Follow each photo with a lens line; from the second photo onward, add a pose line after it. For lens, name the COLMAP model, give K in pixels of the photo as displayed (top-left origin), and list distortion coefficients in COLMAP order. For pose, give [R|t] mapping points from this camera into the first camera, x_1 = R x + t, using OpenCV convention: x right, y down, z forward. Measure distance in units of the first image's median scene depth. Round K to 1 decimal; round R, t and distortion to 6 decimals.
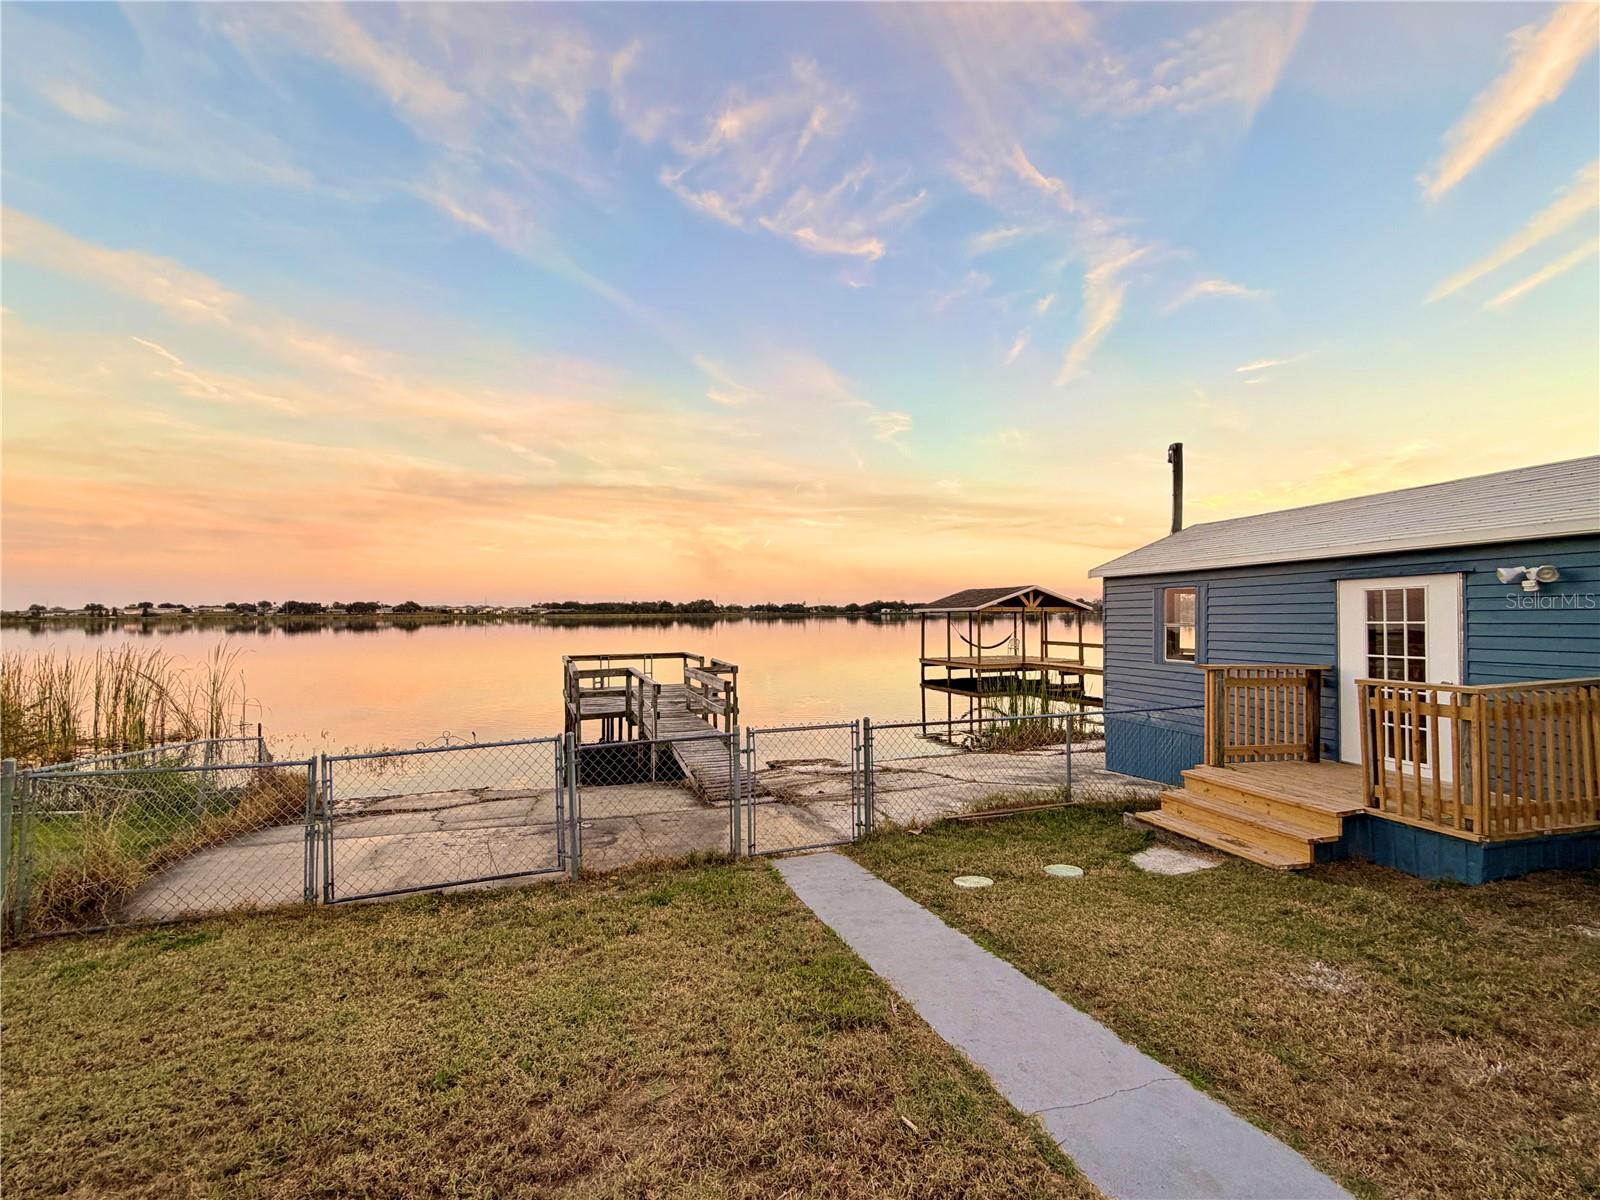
lens RADIAL K [[704.4, 0, 800.0], [0, 704.4, 600.0], [0, 0, 1]] dist [0.000600, 0.000211]
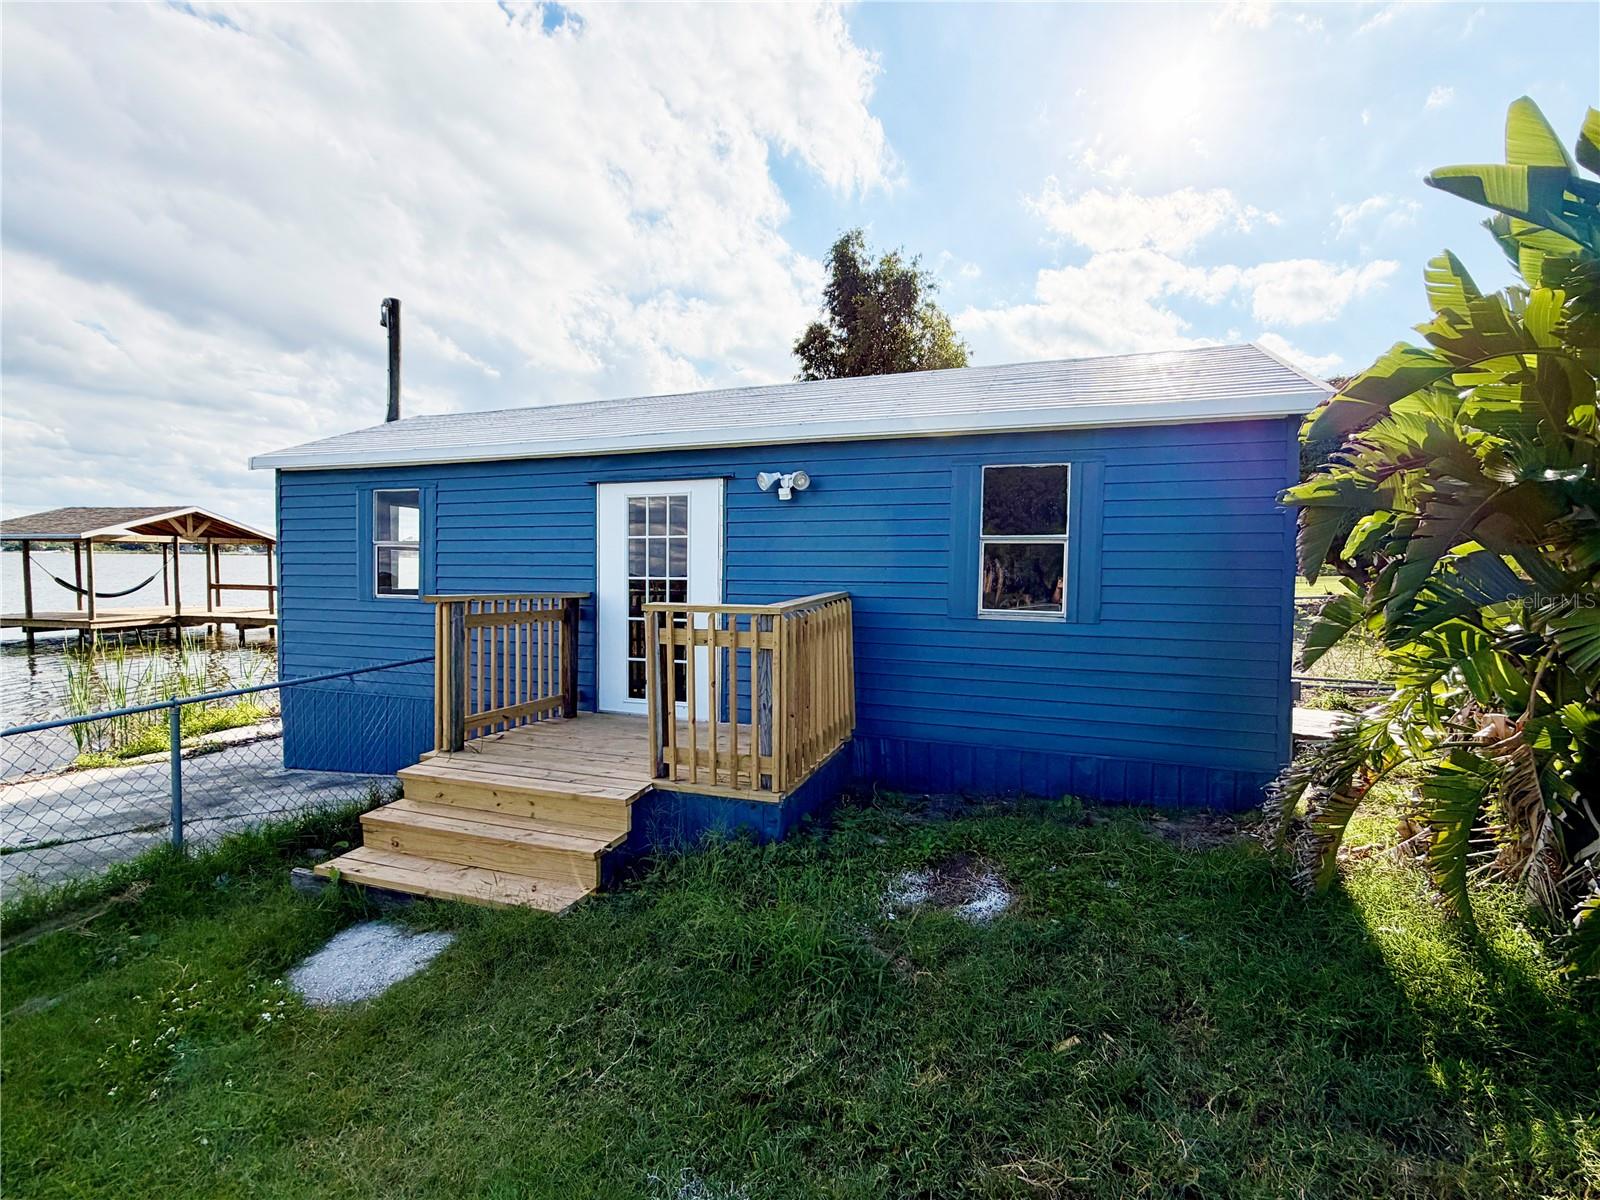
lens RADIAL K [[728.3, 0, 800.0], [0, 728.3, 600.0], [0, 0, 1]] dist [0.002768, 0.000489]
pose [[0.544223, -0.033507, 0.838272, 0.202788], [-0.031507, 0.997681, 0.060334, 0.046119], [-0.838349, -0.059246, 0.541905, 0.368554]]
